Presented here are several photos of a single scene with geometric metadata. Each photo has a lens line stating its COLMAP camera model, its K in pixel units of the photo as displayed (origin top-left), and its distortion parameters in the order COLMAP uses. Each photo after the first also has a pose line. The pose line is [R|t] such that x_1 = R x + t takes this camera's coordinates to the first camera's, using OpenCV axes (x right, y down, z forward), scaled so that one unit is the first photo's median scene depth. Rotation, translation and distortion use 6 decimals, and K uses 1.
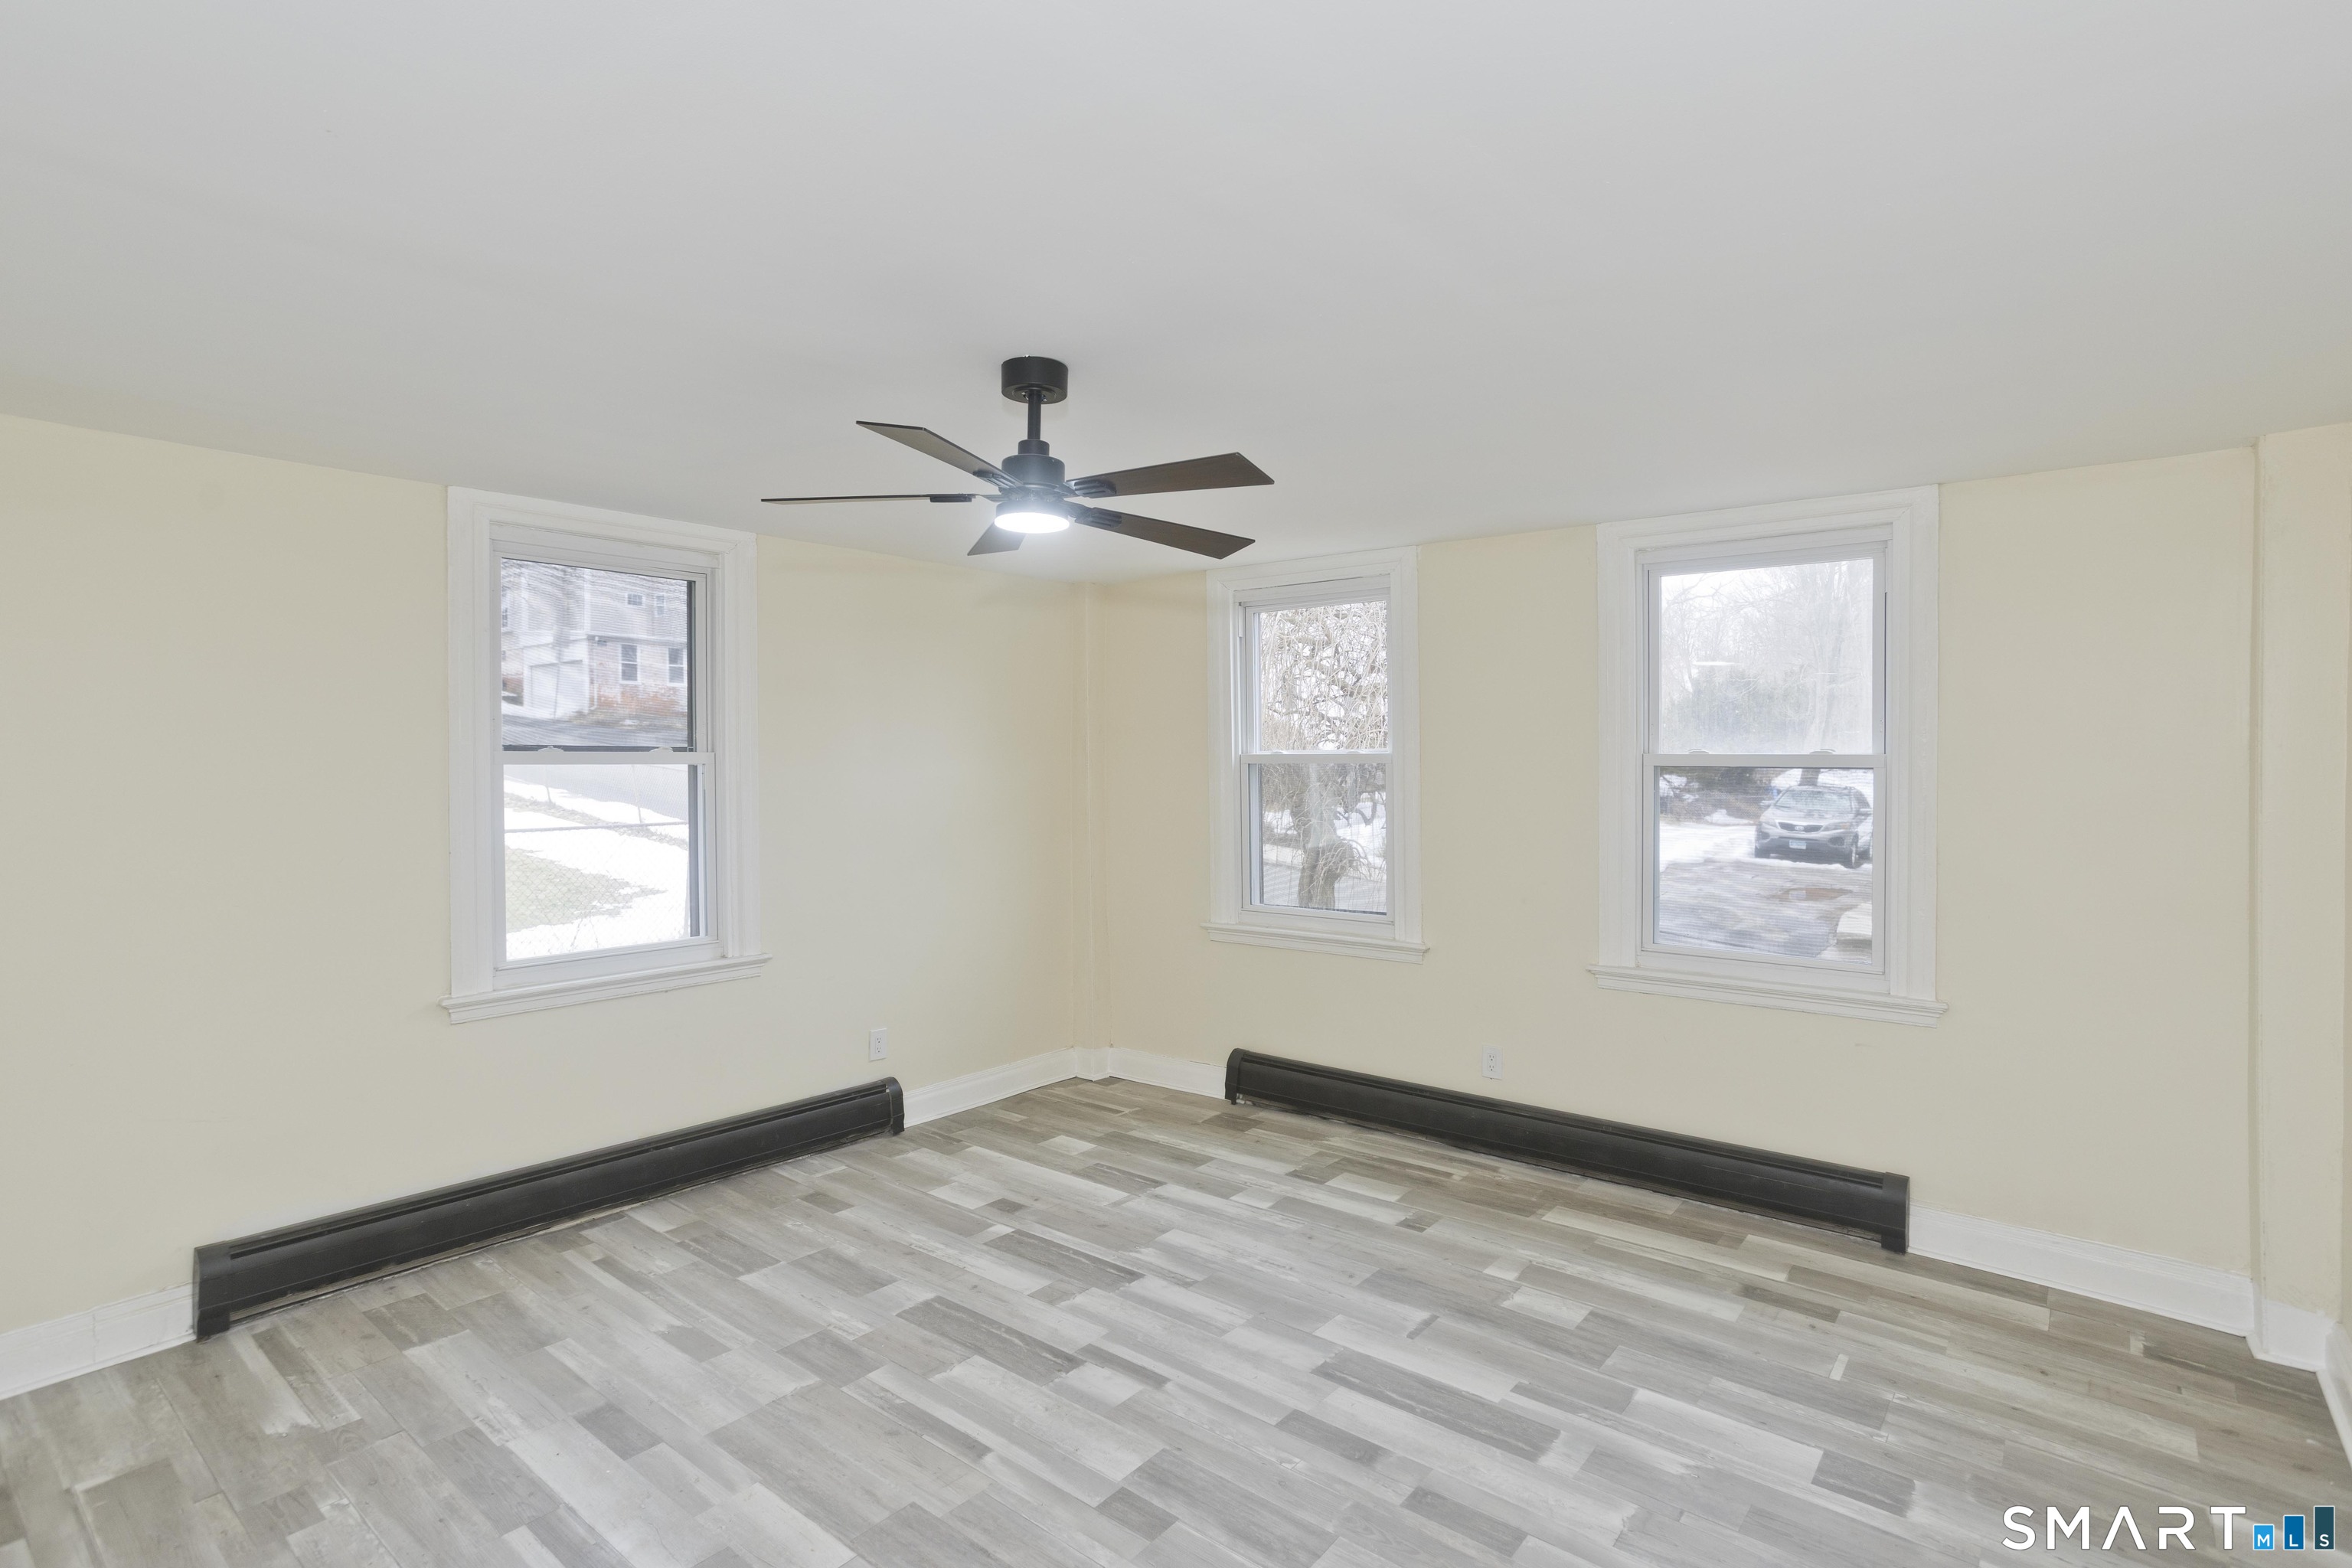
lens RADIAL K [[1162.1, 0, 1179.5], [0, 1162.1, 778.2], [0, 0, 1]] dist [-0.055418, 0.035187]
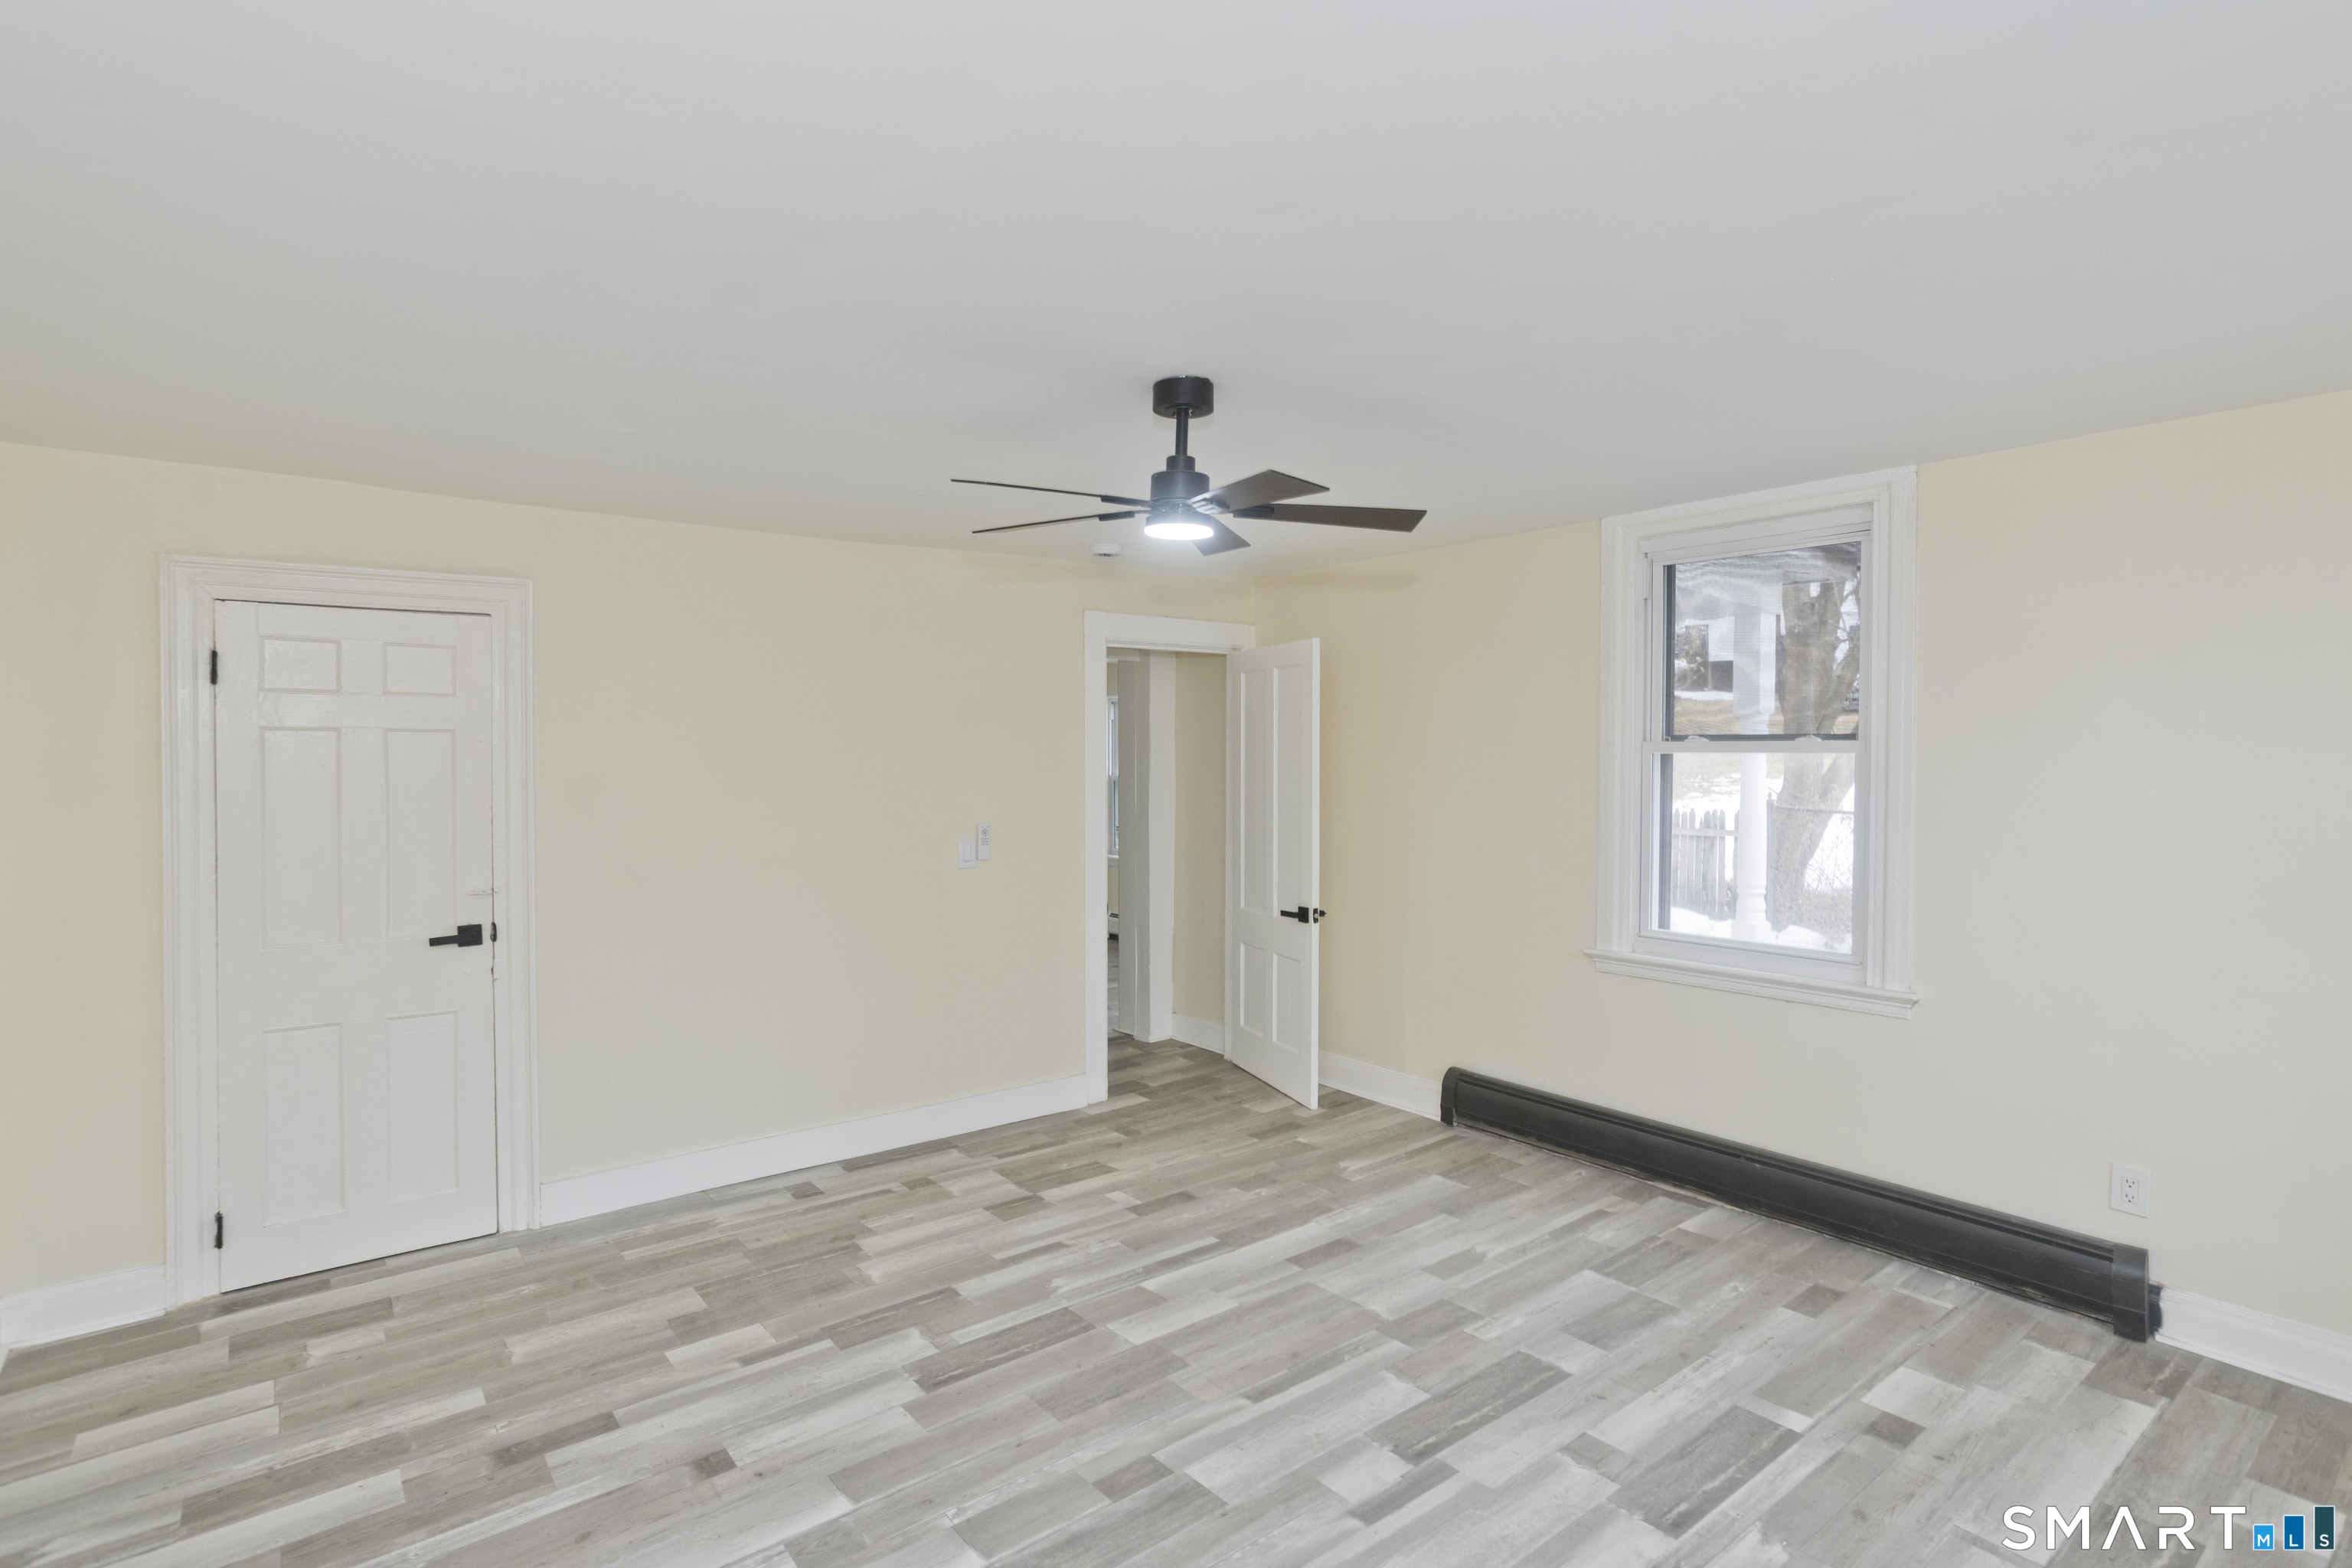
lens RADIAL K [[1162.1, 0, 1179.5], [0, 1162.1, 778.2], [0, 0, 1]] dist [-0.055418, 0.035187]
pose [[-0.211903, 0.025110, -0.976968, 0.665017], [-0.013190, 0.999505, 0.028551, -0.015100], [0.977202, 0.018937, -0.211467, 0.872648]]
